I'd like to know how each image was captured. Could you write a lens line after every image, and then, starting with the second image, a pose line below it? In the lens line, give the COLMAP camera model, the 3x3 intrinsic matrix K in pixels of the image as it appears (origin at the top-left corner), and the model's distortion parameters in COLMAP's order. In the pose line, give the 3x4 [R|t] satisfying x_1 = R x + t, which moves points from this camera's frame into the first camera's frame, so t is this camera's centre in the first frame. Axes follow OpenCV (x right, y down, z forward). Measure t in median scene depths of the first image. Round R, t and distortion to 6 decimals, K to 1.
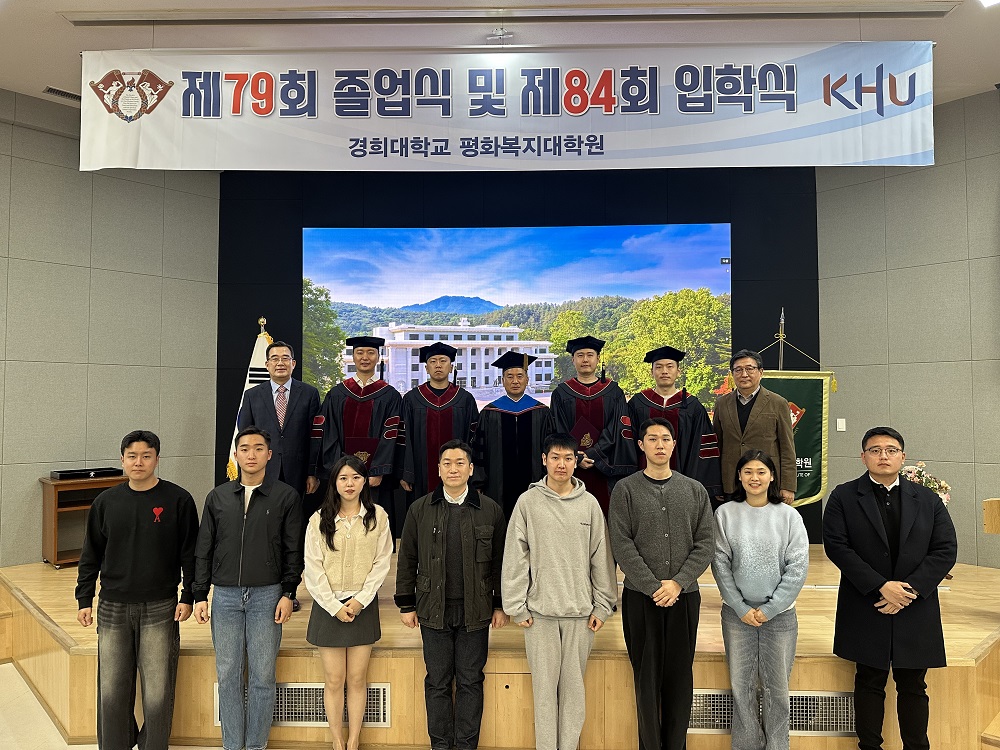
lens RADIAL K [[683.0, 0, 500.0], [0, 683.0, 375.0], [0, 0, 1]] dist [0.016602, 0.001501]
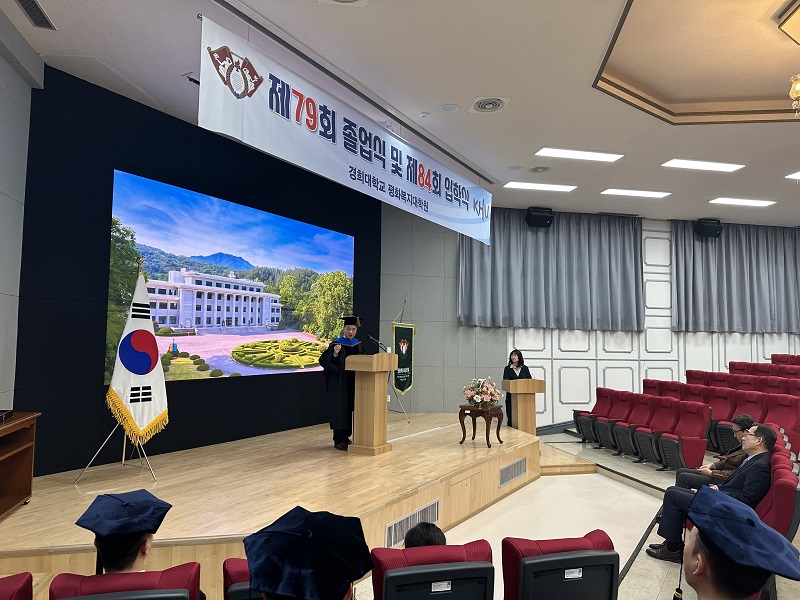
lens RADIAL K [[555.4, 0, 400.0], [0, 555.4, 300.0], [0, 0, 1]] dist [-0.004352, -0.002280]
pose [[0.482039, 0.067223, 0.873567, -1.186804], [-0.058447, 0.997299, -0.044493, -0.001824], [-0.874198, -0.029610, 0.484665, 0.294366]]
